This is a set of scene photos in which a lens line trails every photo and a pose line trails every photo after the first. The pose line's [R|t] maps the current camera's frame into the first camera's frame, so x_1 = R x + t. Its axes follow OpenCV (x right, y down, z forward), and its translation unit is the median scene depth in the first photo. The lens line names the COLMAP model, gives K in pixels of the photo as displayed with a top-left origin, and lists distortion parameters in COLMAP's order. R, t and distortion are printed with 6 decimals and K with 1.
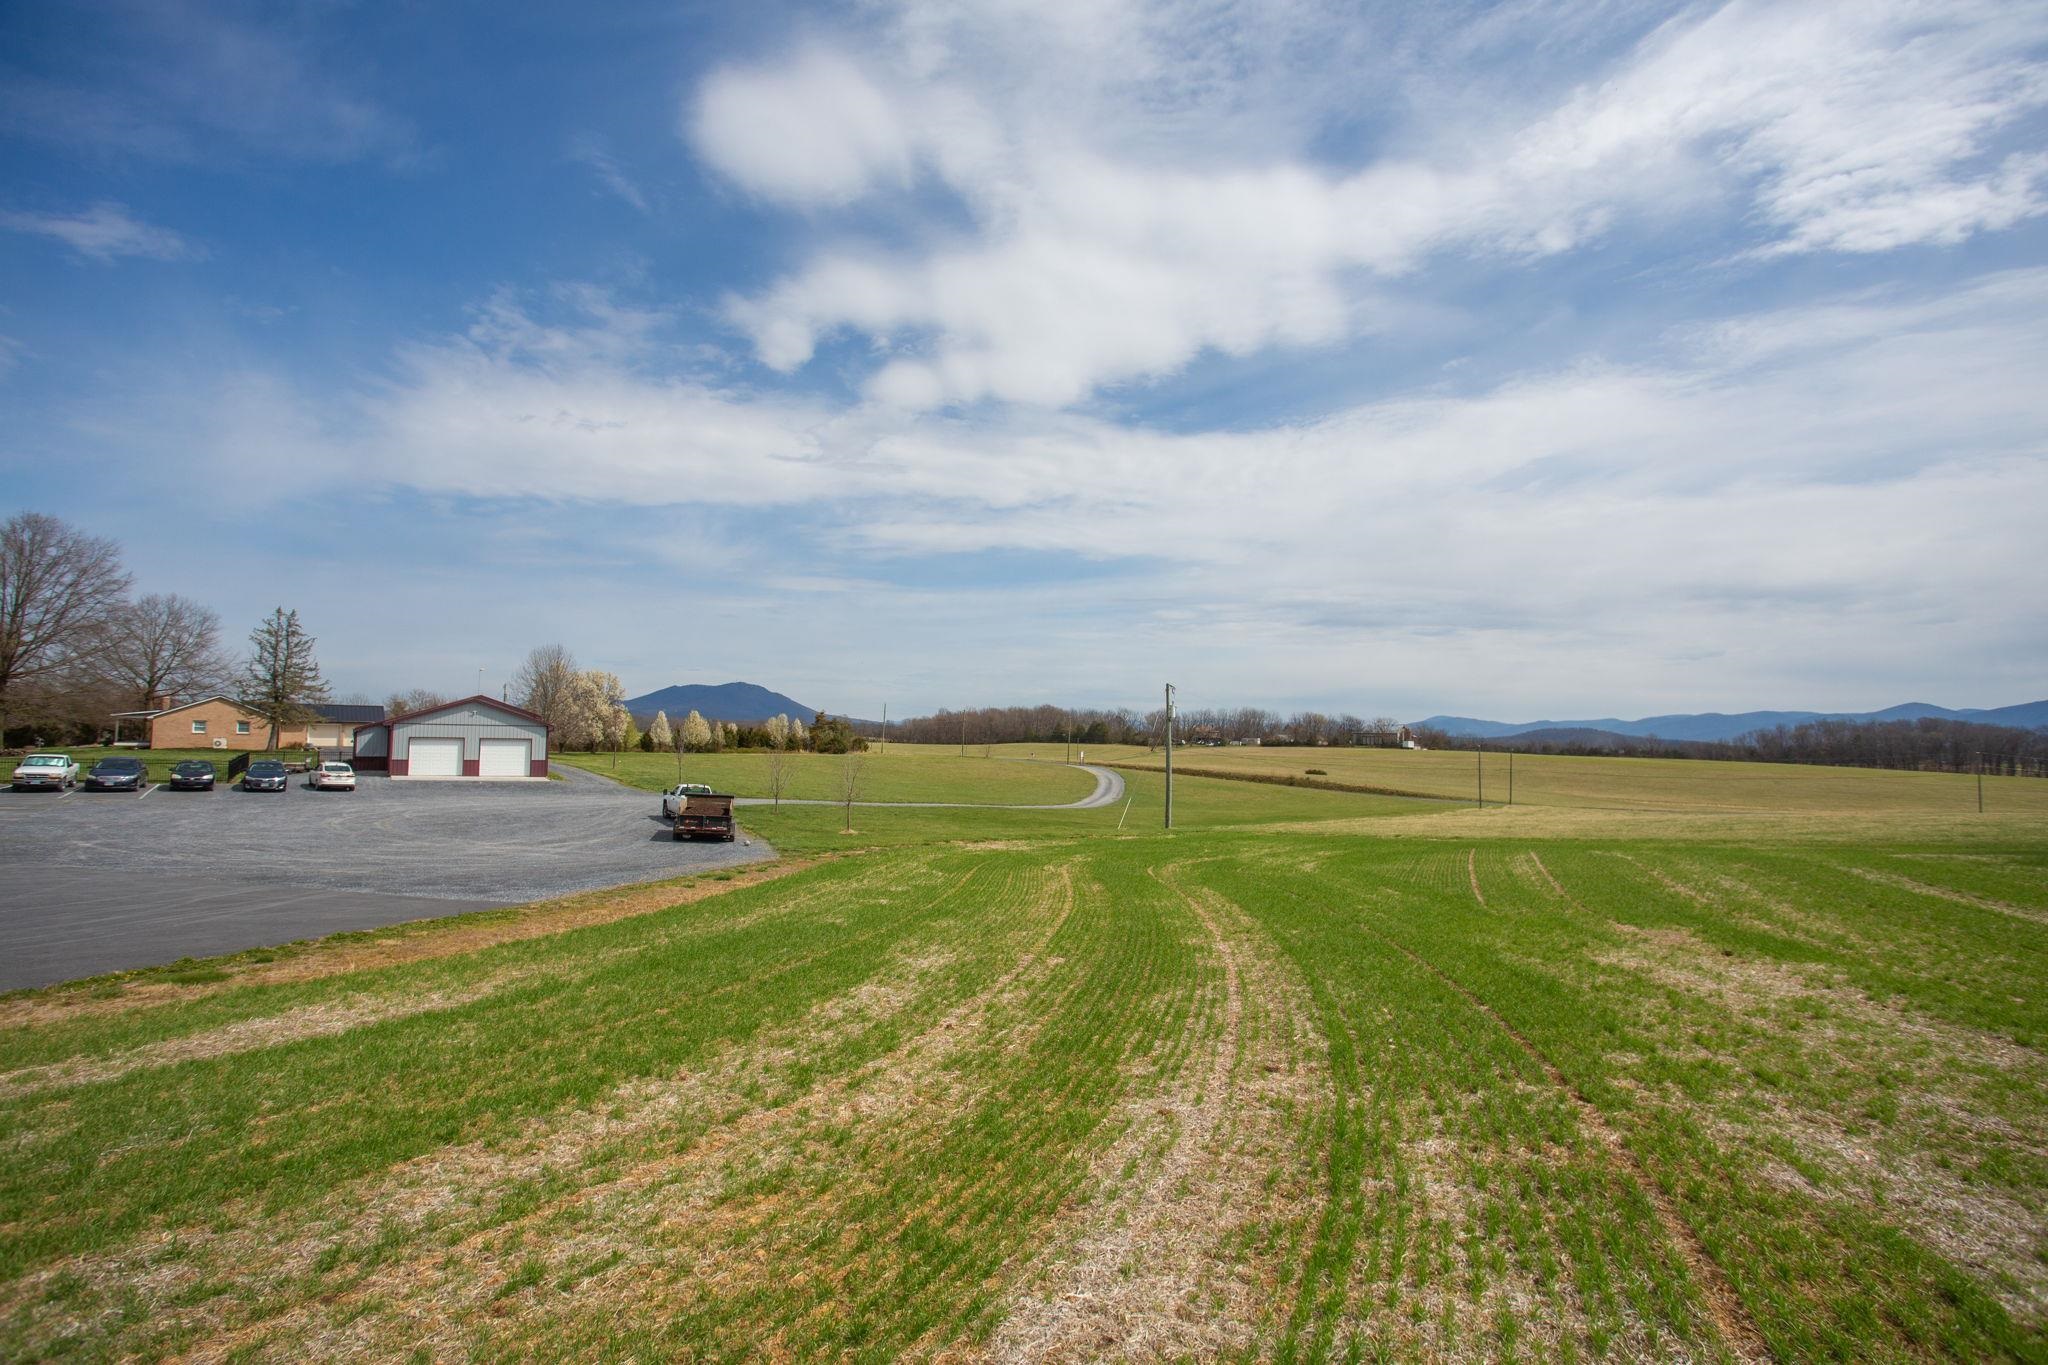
lens RADIAL K [[984.2, 0, 1017.5], [0, 984.2, 727.1], [0, 0, 1]] dist [-0.051972, 0.013639]
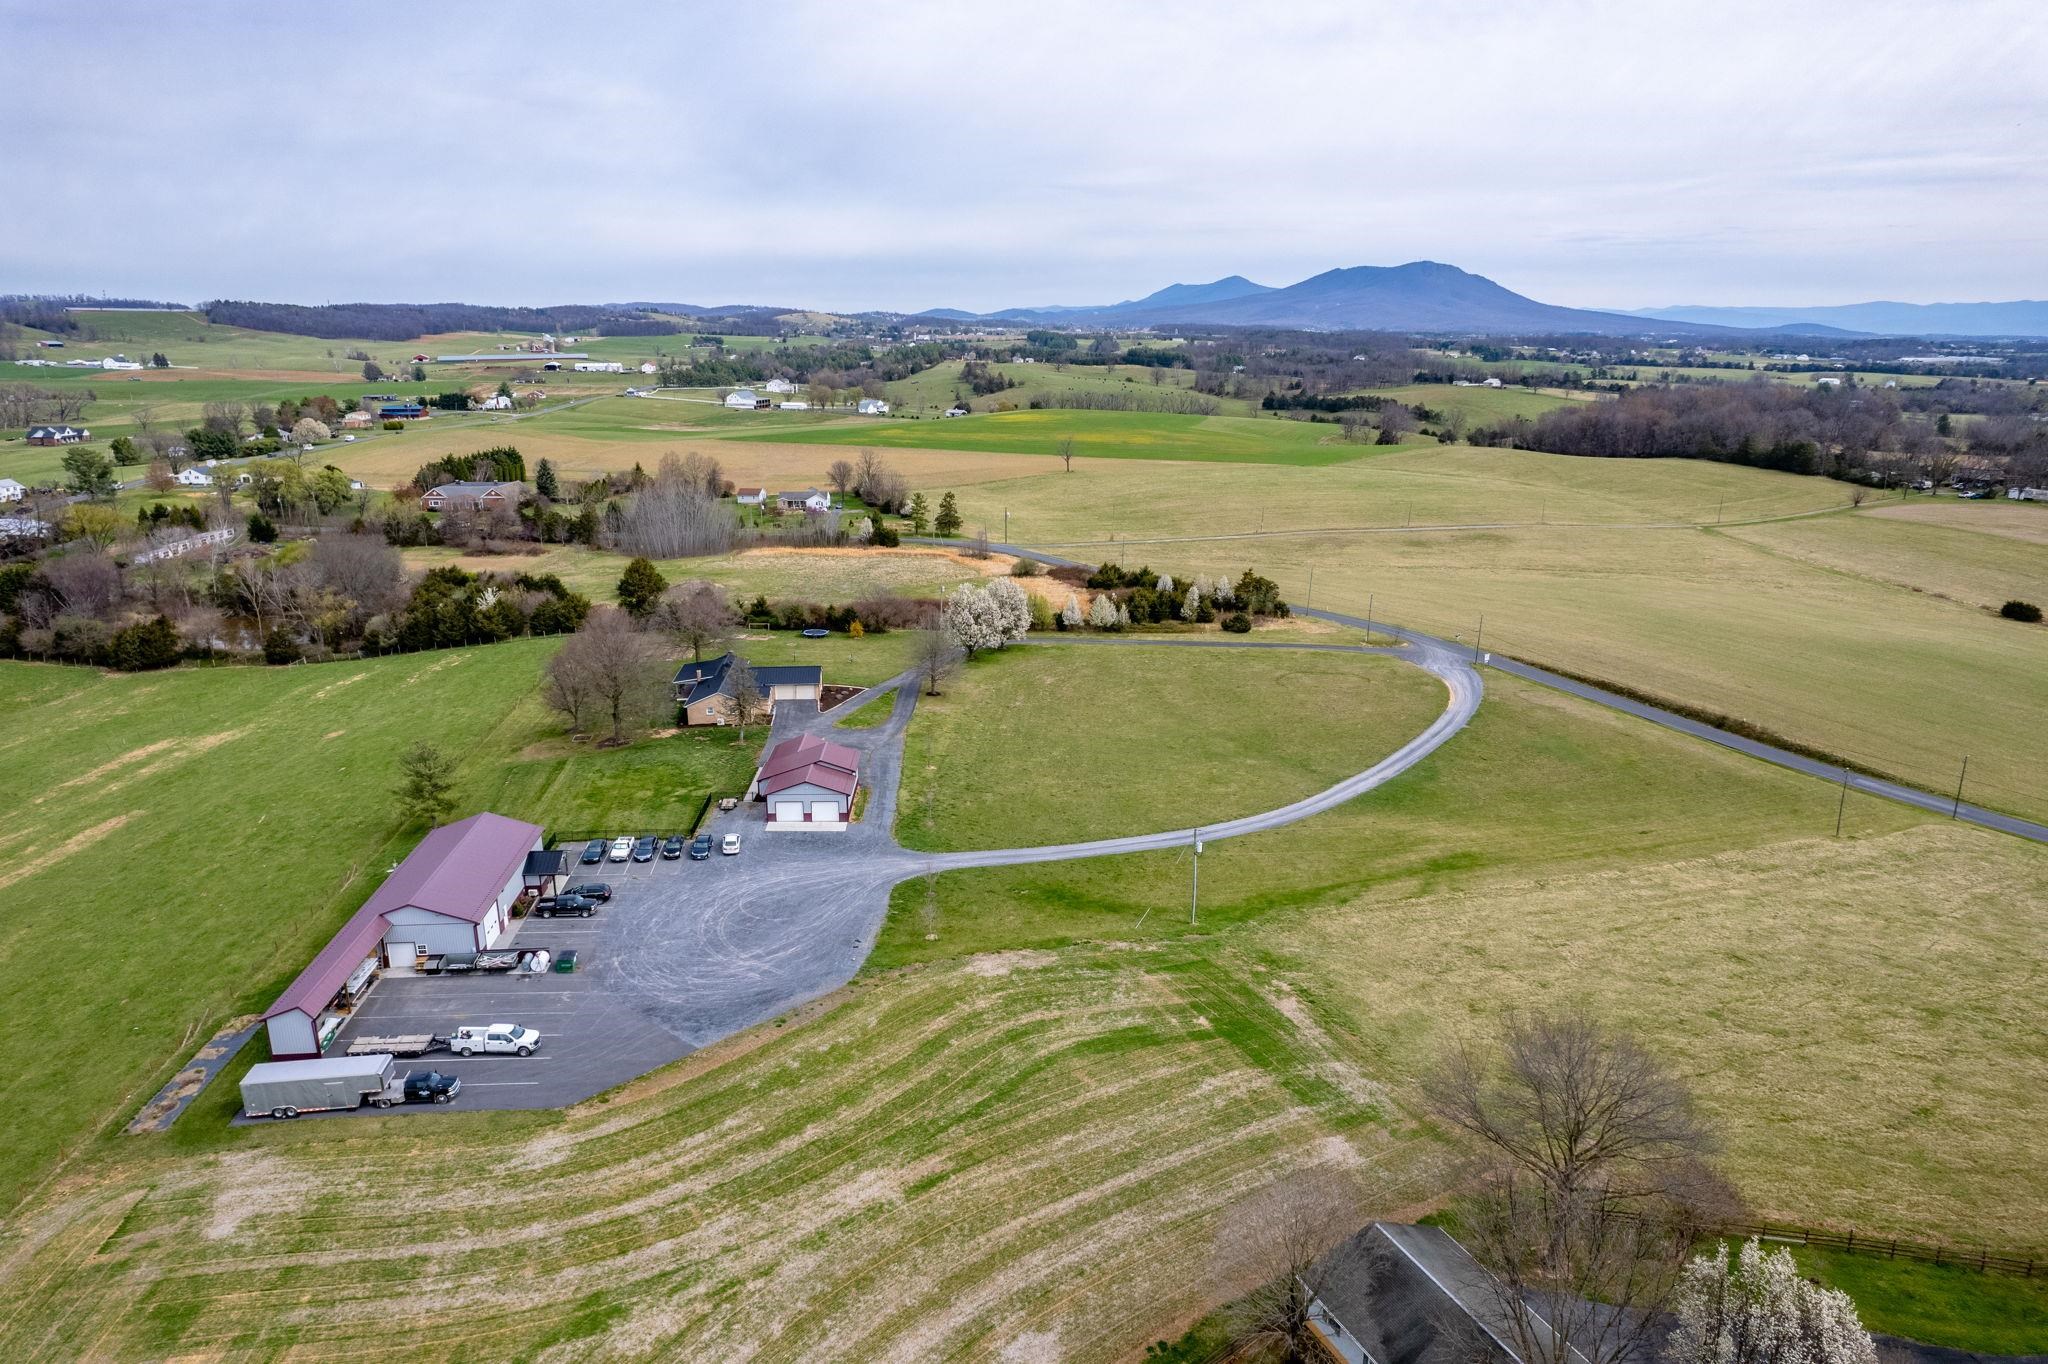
lens RADIAL K [[1306.0, 0, 1032.2], [0, 1306.0, 706.8], [0, 0, 1]] dist [-0.078910, 0.070575]
pose [[0.847620, 0.136857, -0.512650, 0.919425], [0.017442, 0.958456, 0.284707, -0.778317], [0.530316, -0.250265, 0.810020, -0.616516]]
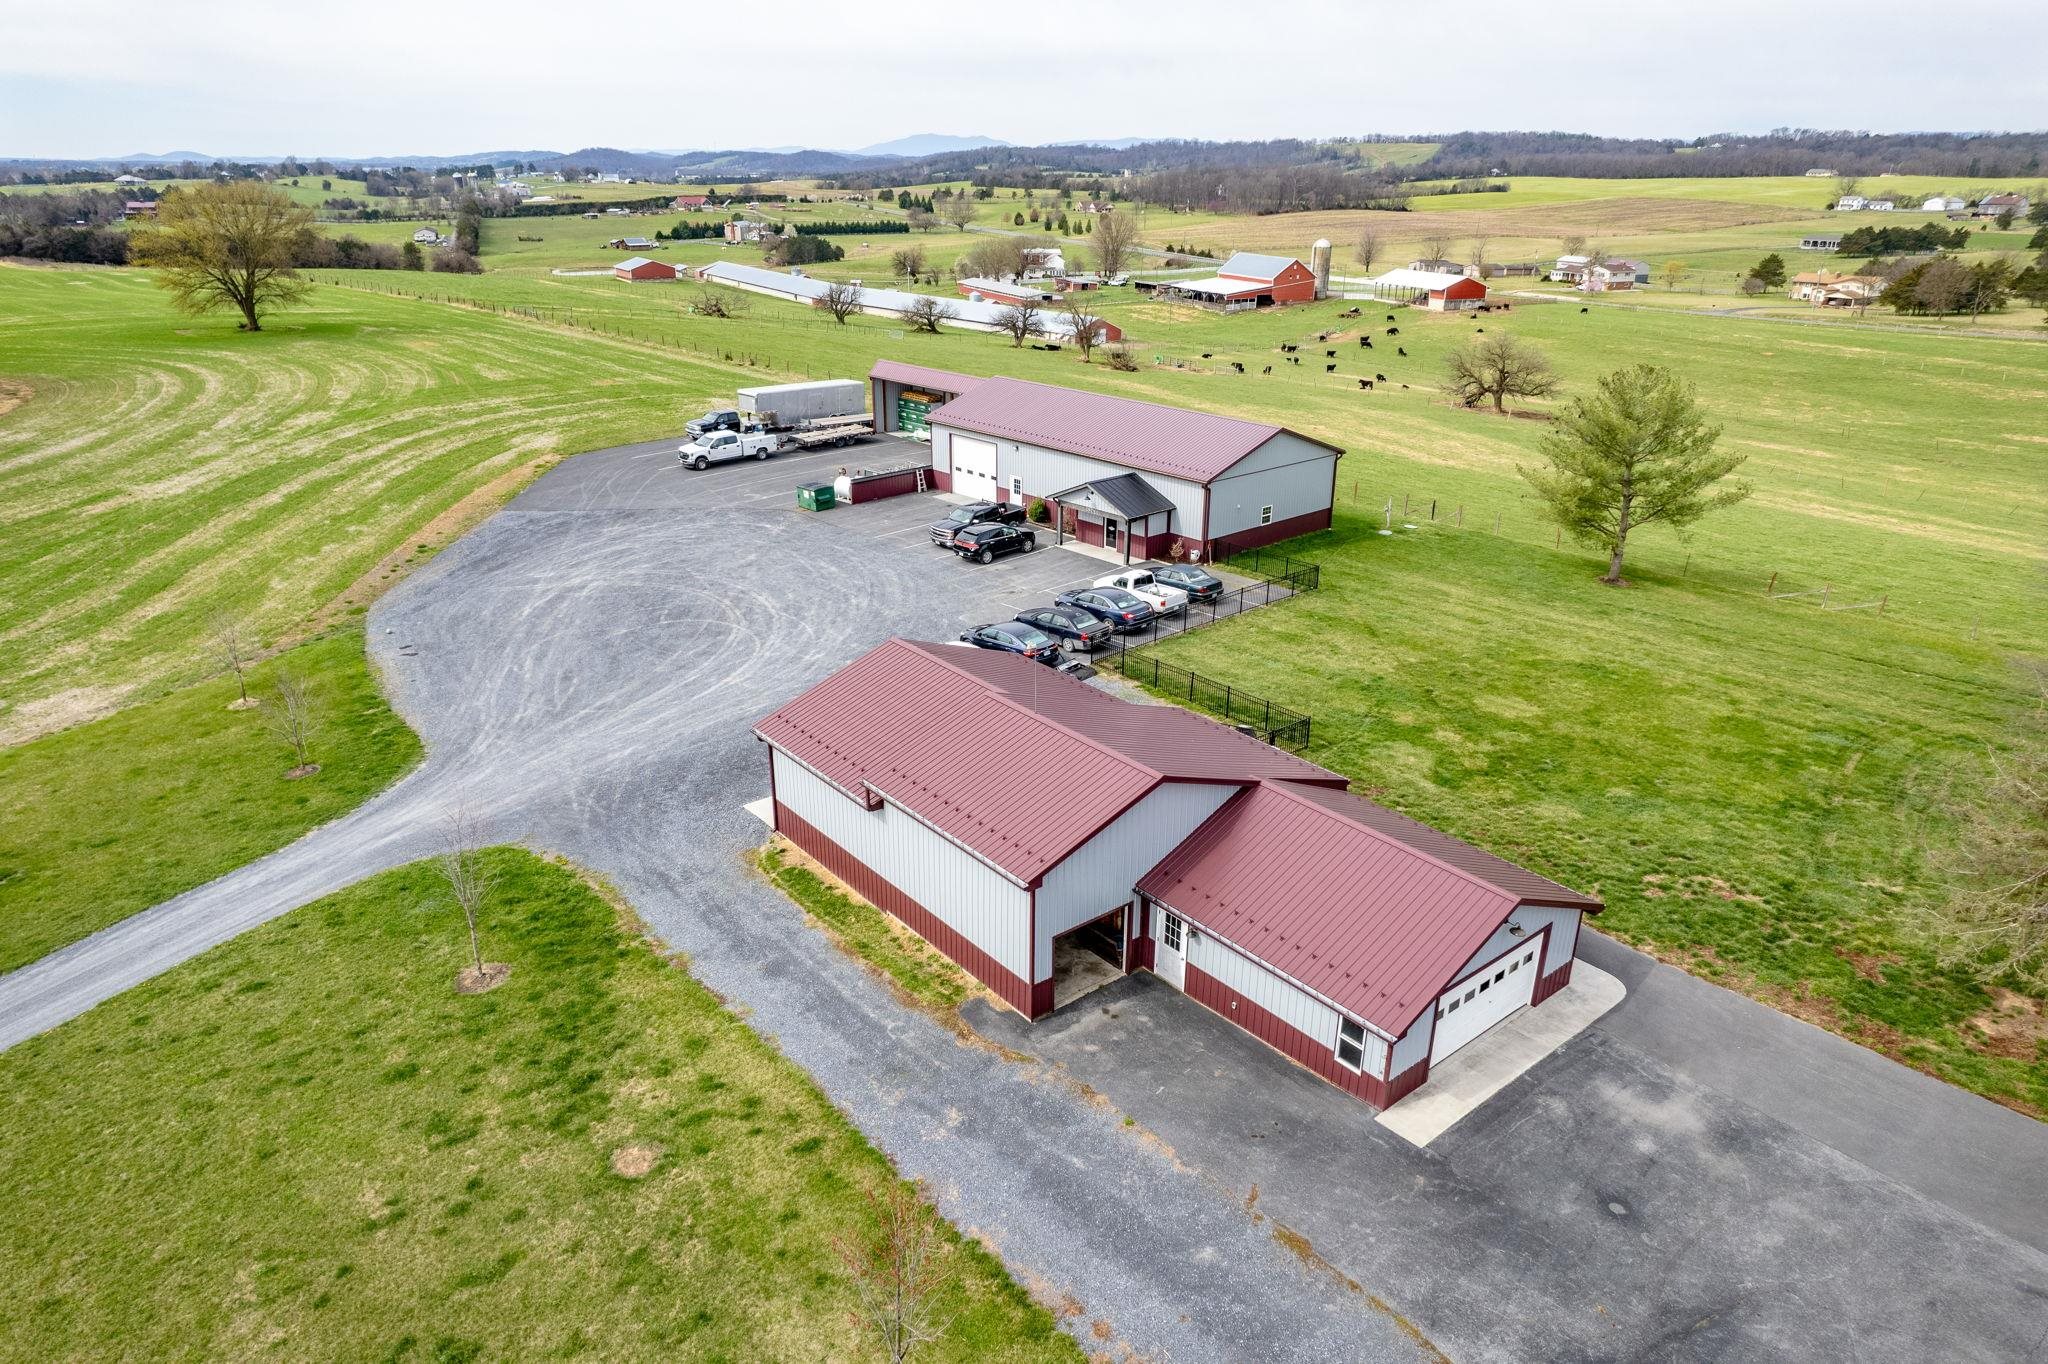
lens RADIAL K [[1306.0, 0, 1032.2], [0, 1306.0, 706.8], [0, 0, 1]] dist [-0.078910, 0.070575]
pose [[-0.995821, 0.012073, -0.090520, -0.545312], [-0.023110, 0.925644, 0.377690, -0.229750], [0.088349, 0.378204, -0.921497, 1.531688]]
